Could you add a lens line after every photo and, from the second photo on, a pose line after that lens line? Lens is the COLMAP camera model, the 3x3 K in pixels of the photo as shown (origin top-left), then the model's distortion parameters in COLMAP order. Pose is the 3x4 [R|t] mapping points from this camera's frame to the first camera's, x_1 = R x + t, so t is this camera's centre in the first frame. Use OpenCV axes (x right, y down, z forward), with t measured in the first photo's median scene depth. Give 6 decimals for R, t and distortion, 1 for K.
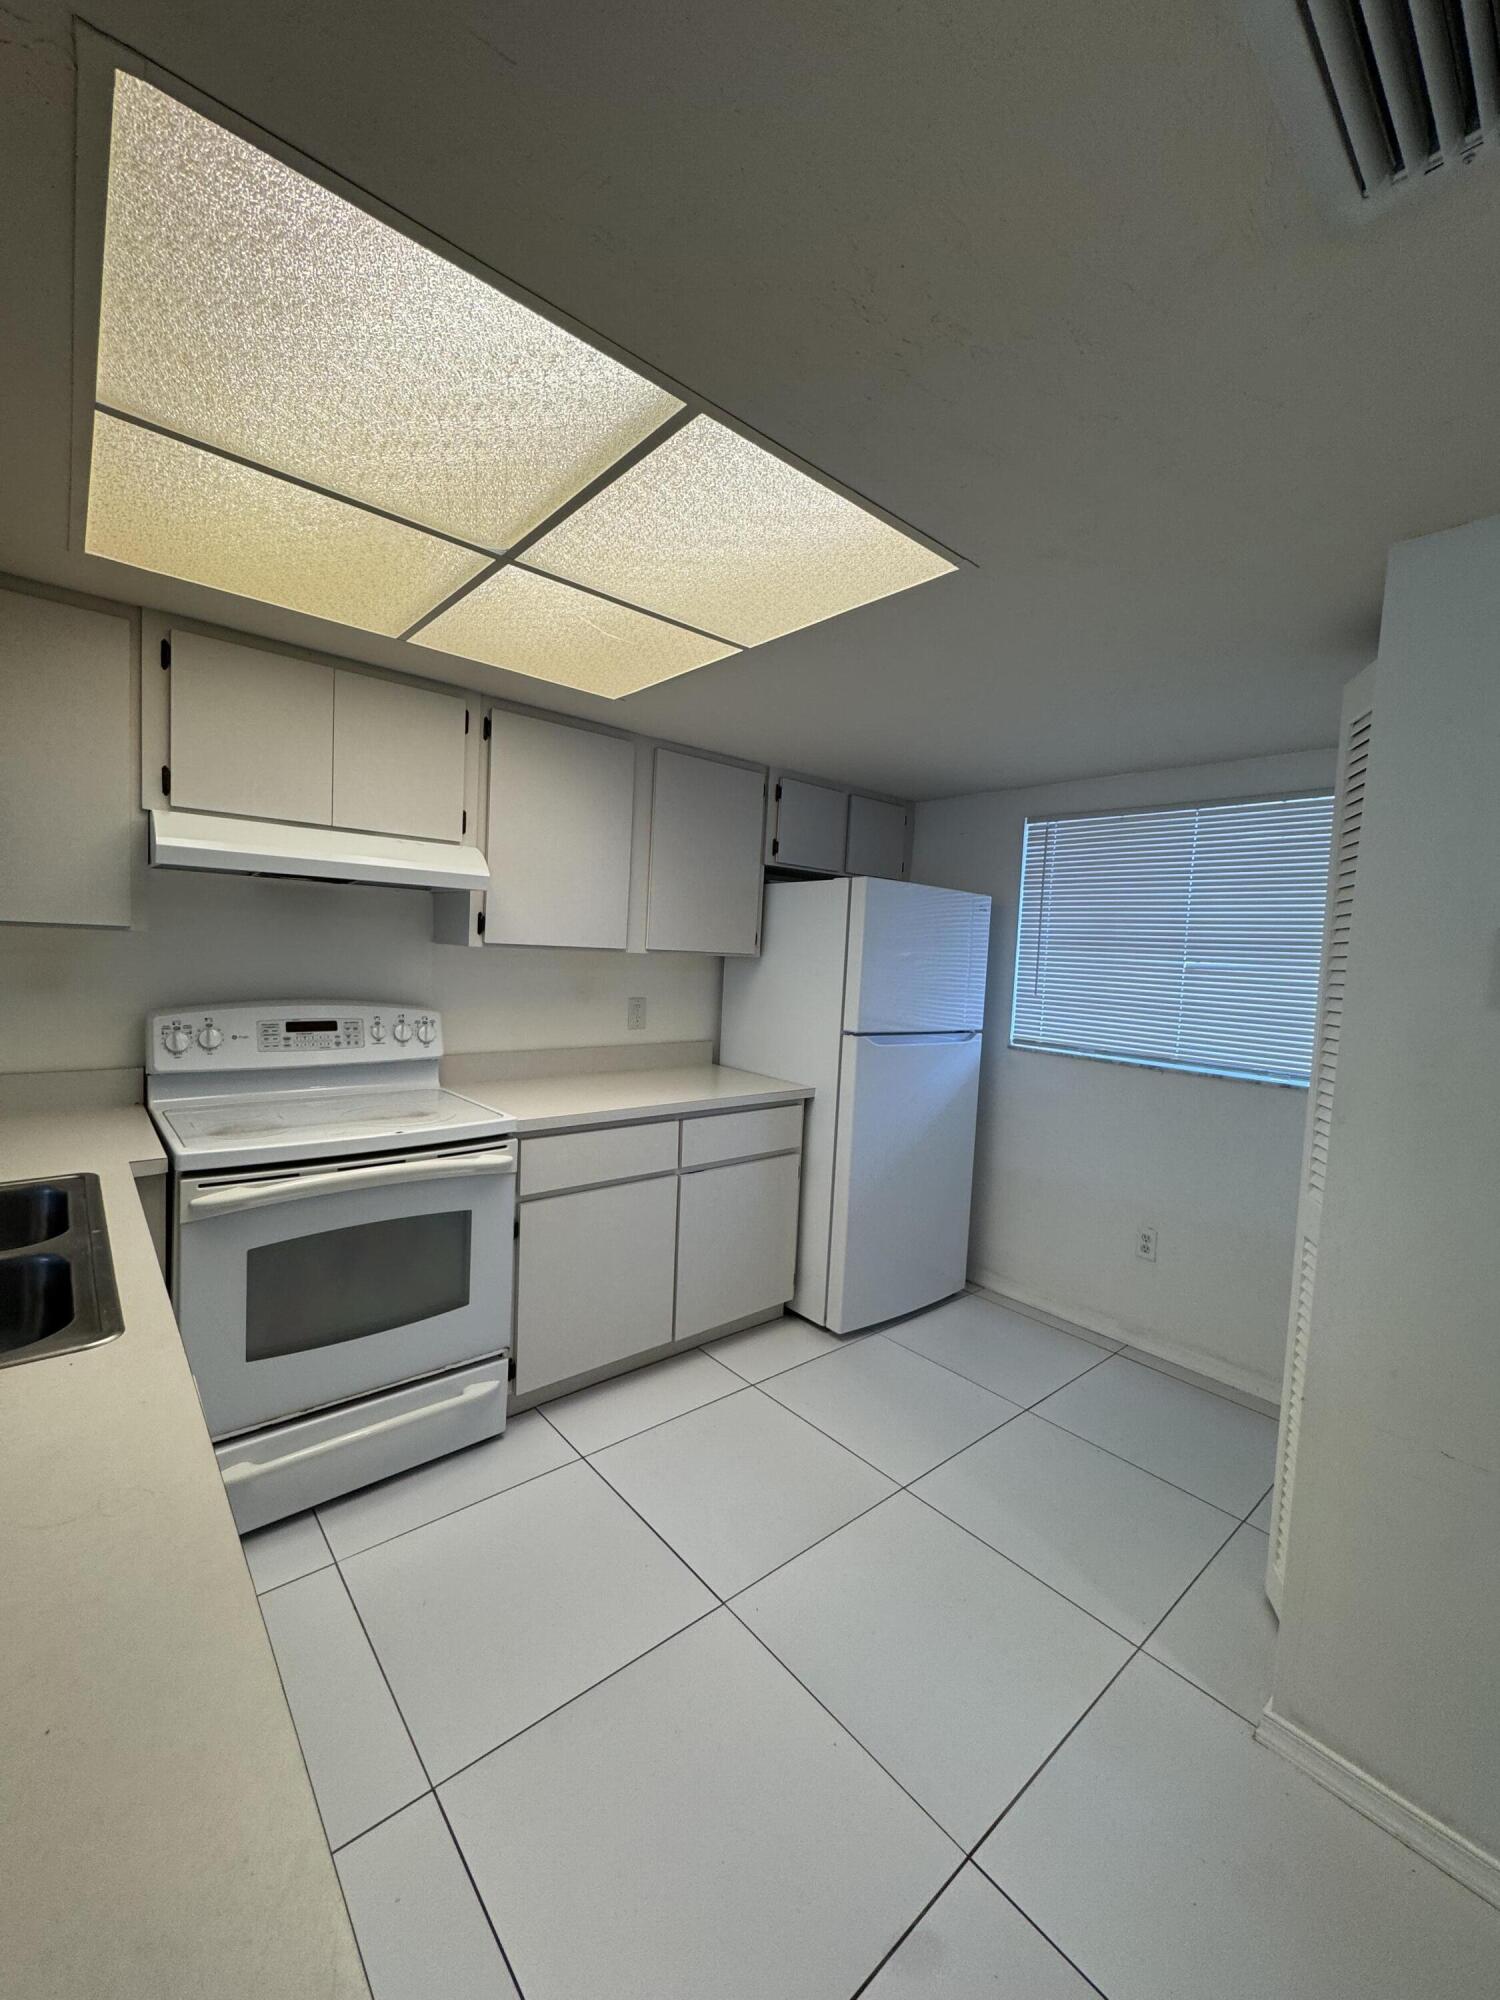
lens RADIAL K [[796.7, 0, 753.1], [0, 796.7, 1001.0], [0, 0, 1]] dist [-0.005896, 0.000549]
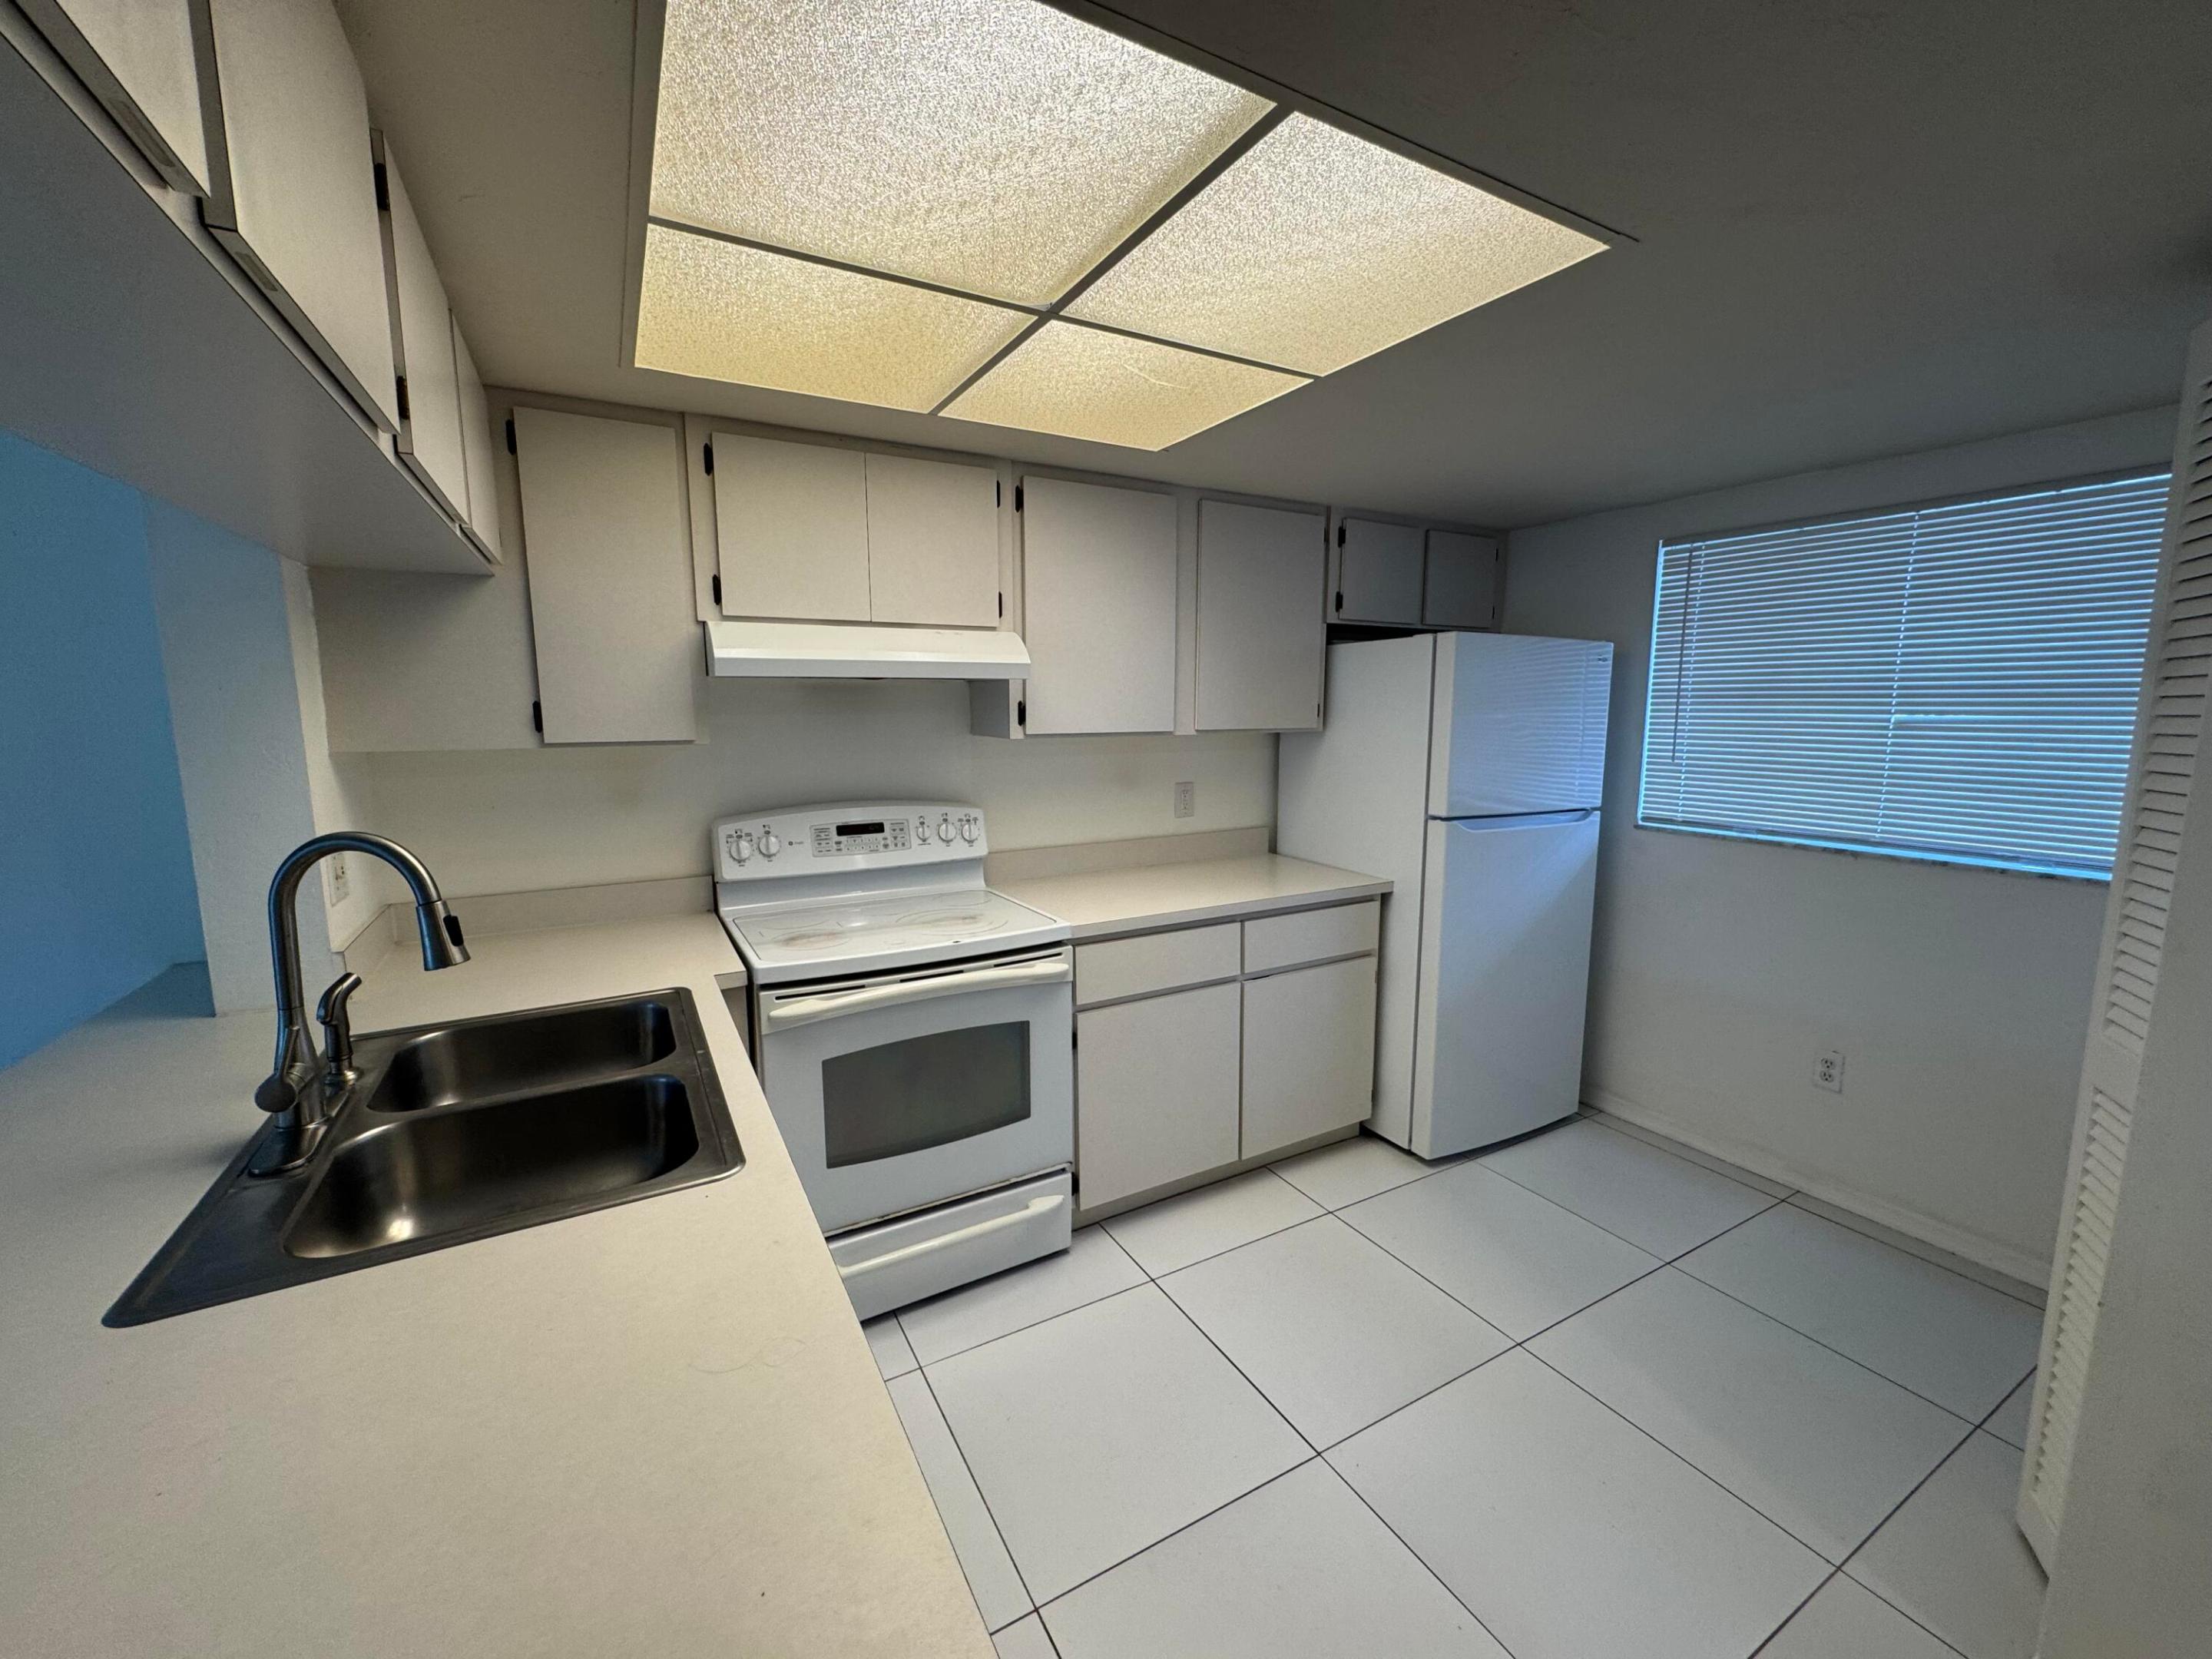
lens RADIAL K [[881.2, 0, 1105.7], [0, 881.2, 828.7], [0, 0, 1]] dist [-0.005896, 0.000549]
pose [[0.978422, -0.022435, -0.205397, -0.037262], [0.036839, 0.997101, 0.066574, -0.027801], [0.203308, -0.072704, 0.976412, 0.006414]]
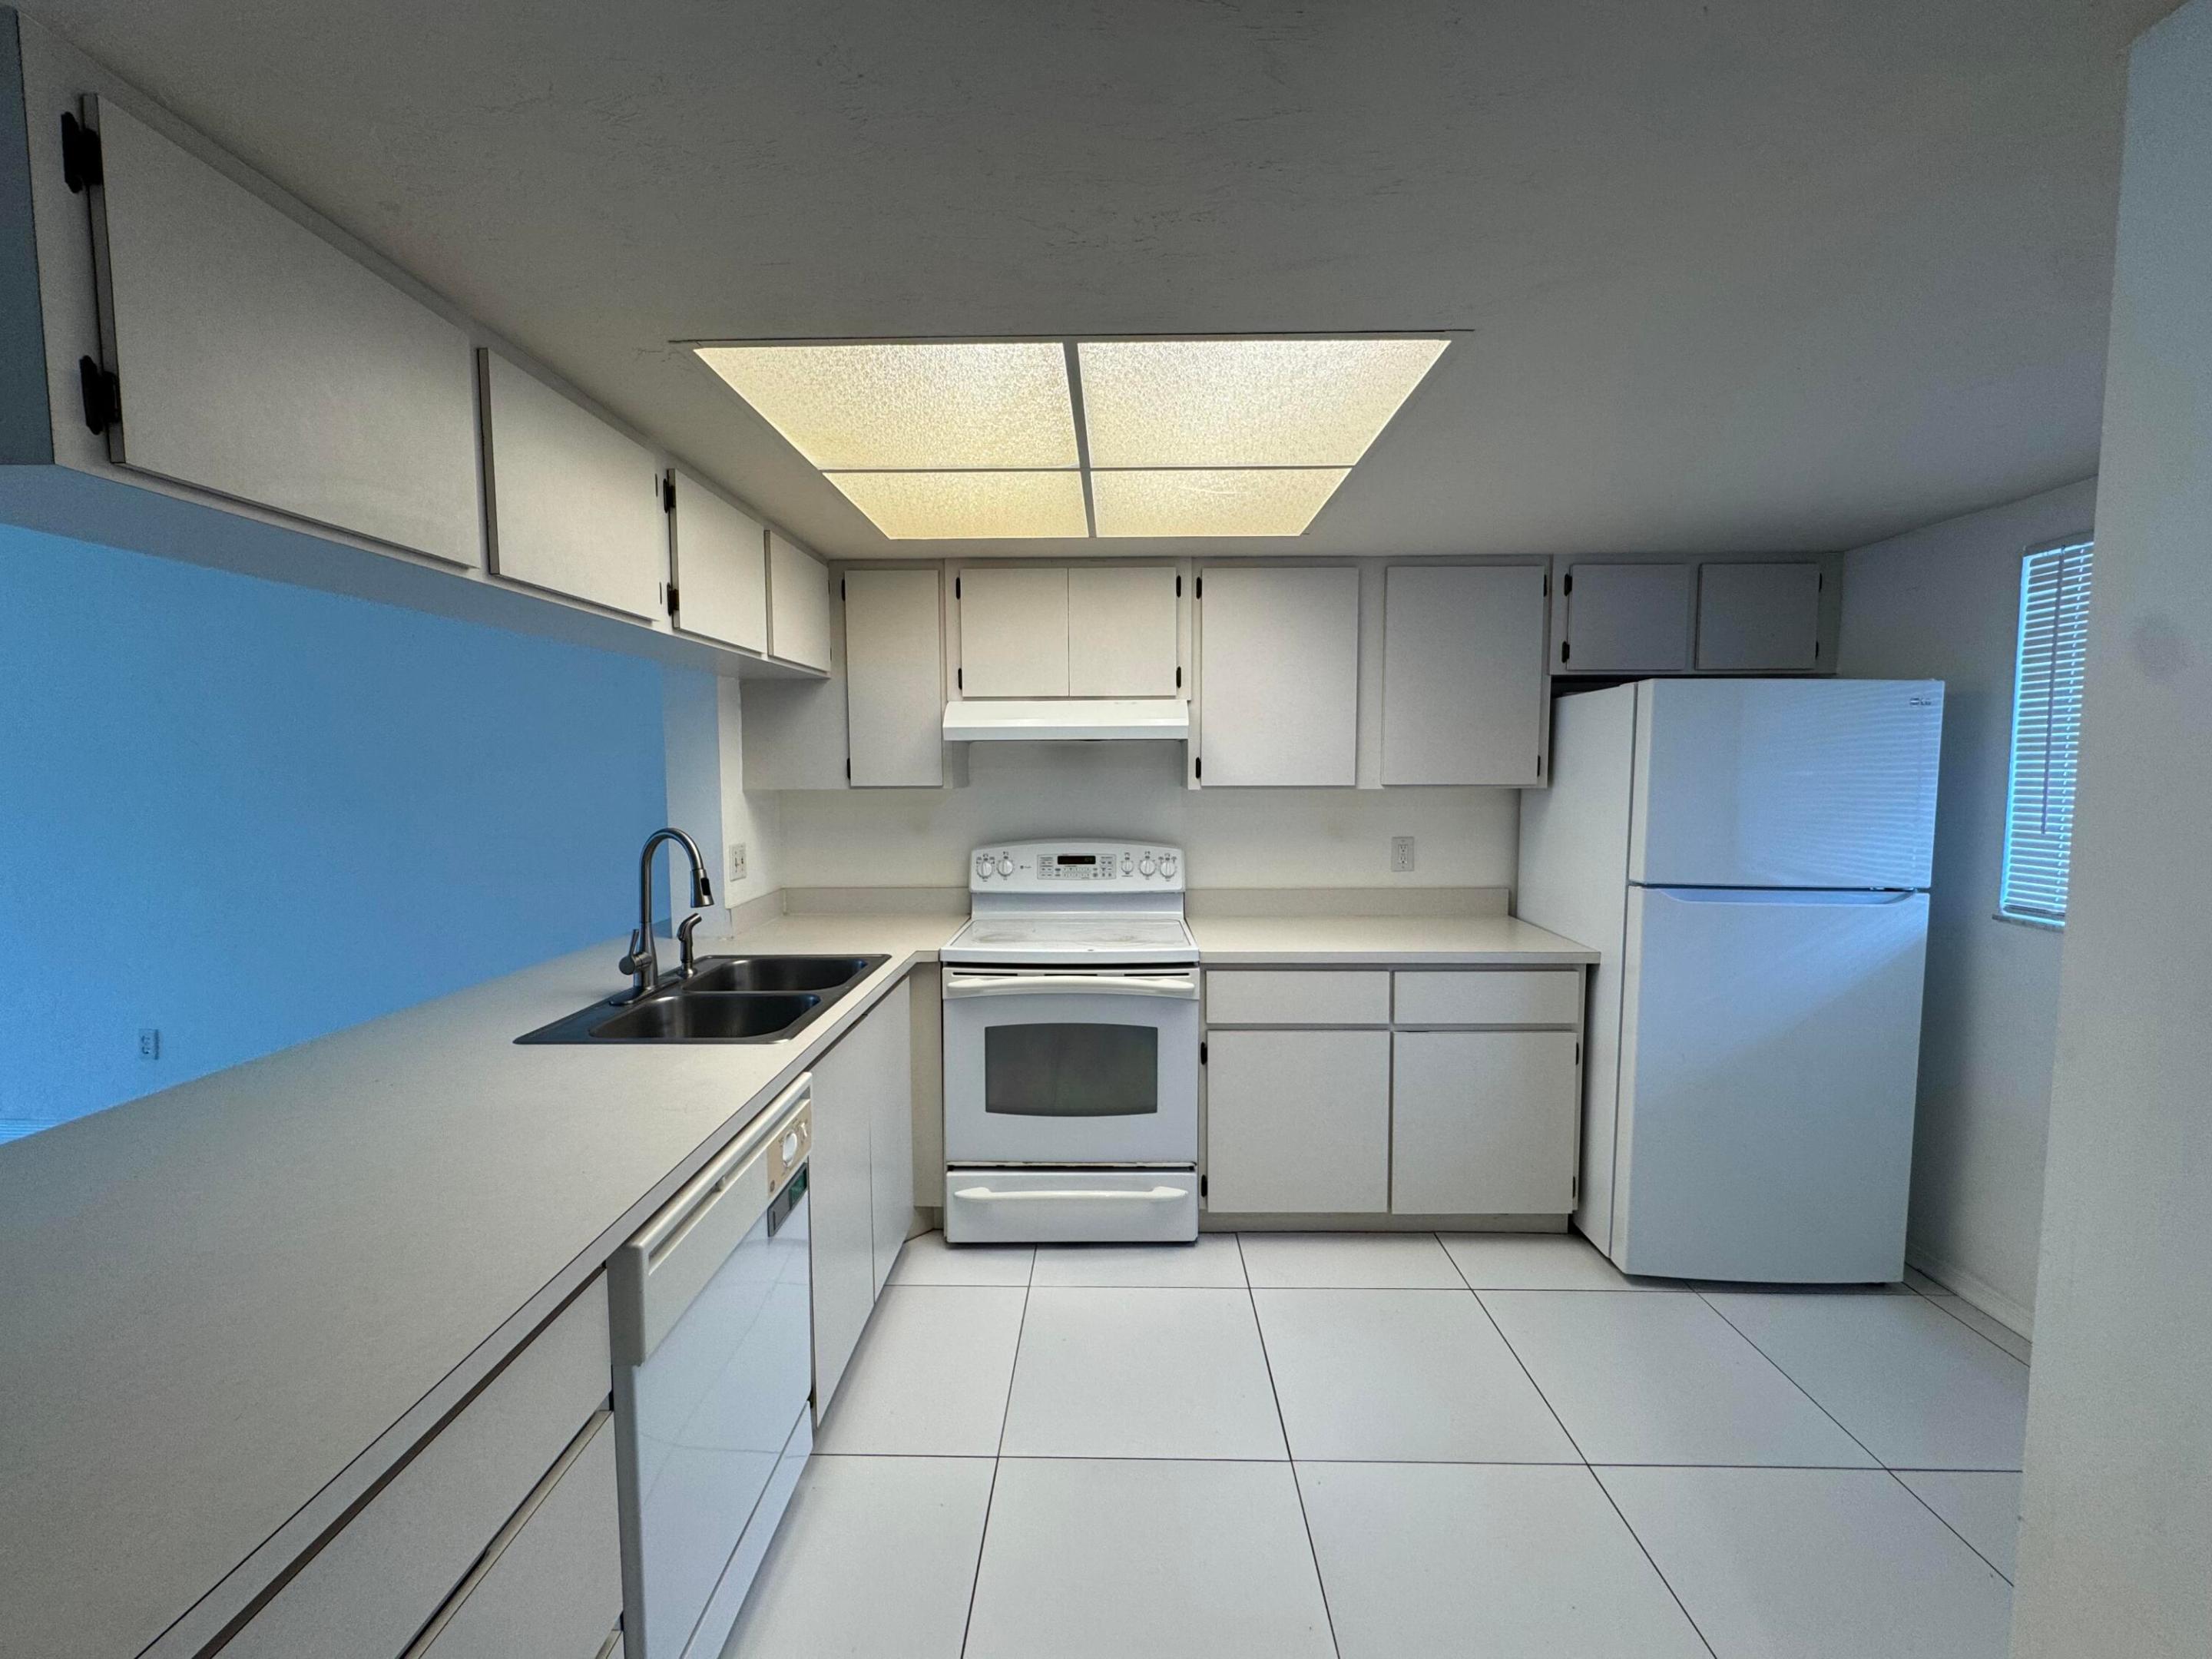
lens RADIAL K [[881.2, 0, 1106.9], [0, 881.2, 826.9], [0, 0, 1]] dist [-0.005896, 0.000549]
pose [[0.742015, -0.004158, -0.670370, 0.361424], [-0.004306, 0.999931, -0.010969, -0.003645], [0.670369, 0.011026, 0.741946, 0.029173]]
